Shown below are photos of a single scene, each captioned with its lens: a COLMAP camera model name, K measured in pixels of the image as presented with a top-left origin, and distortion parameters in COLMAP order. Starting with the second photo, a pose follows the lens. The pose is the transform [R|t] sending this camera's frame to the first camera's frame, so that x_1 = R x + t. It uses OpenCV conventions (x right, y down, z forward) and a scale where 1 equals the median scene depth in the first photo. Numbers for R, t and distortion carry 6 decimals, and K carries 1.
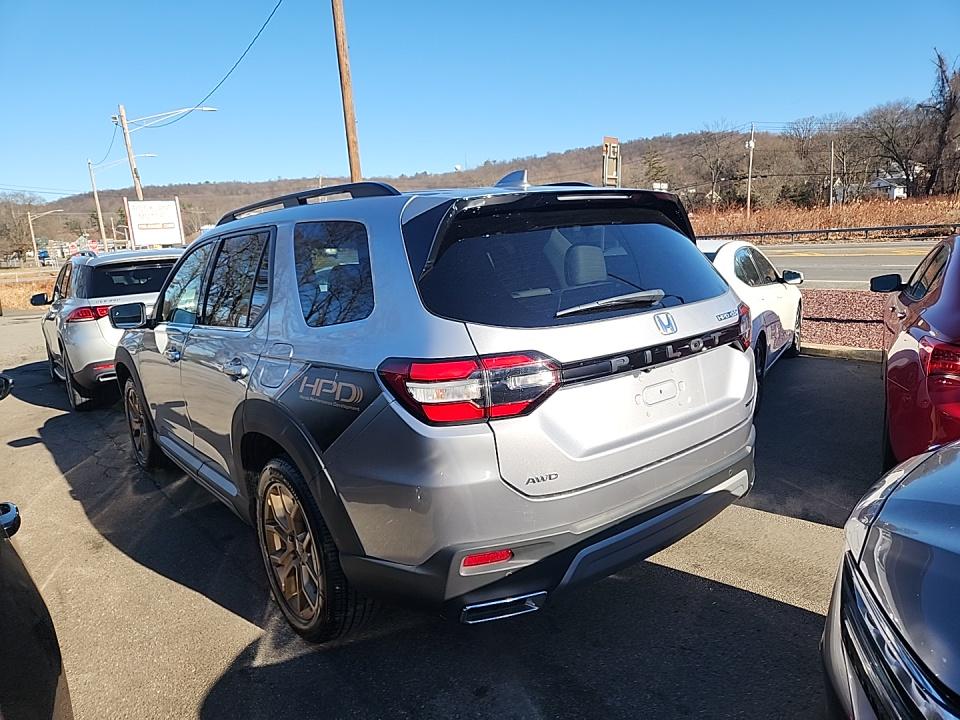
lens RADIAL K [[649.2, 0, 486.9], [0, 649.2, 364.6], [0, 0, 1]] dist [0.068122, -0.045788]
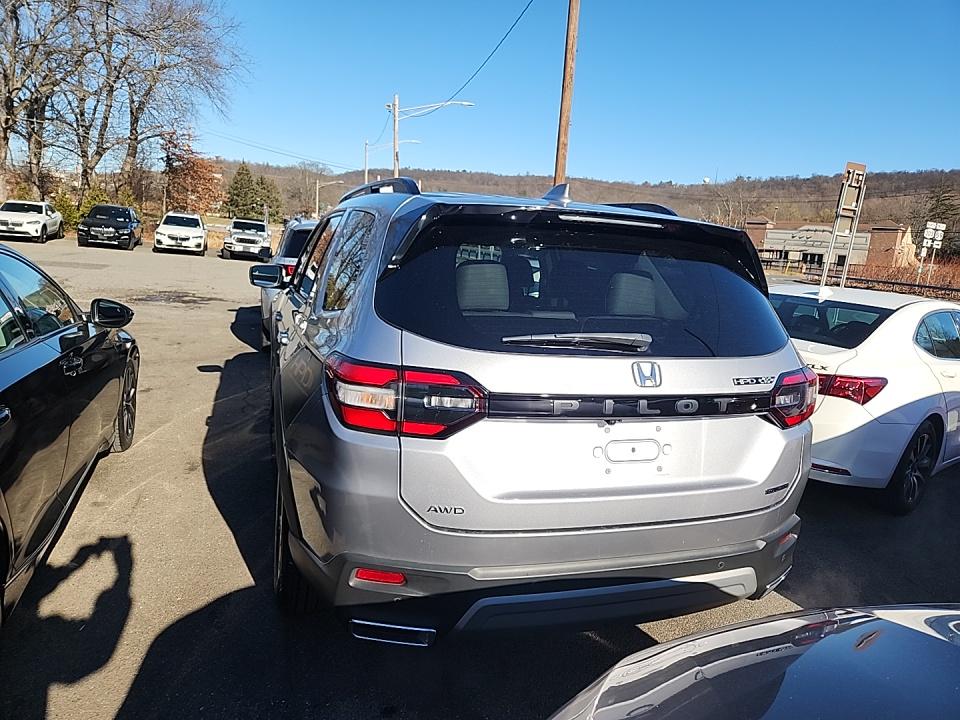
lens RADIAL K [[649.2, 0, 487.6], [0, 649.2, 358.0], [0, 0, 1]] dist [0.068122, -0.045788]
pose [[0.932191, 0.193632, -0.305820, 0.295608], [-0.197960, 0.980061, 0.017115, -0.050003], [0.303037, 0.044586, 0.951935, 0.094649]]
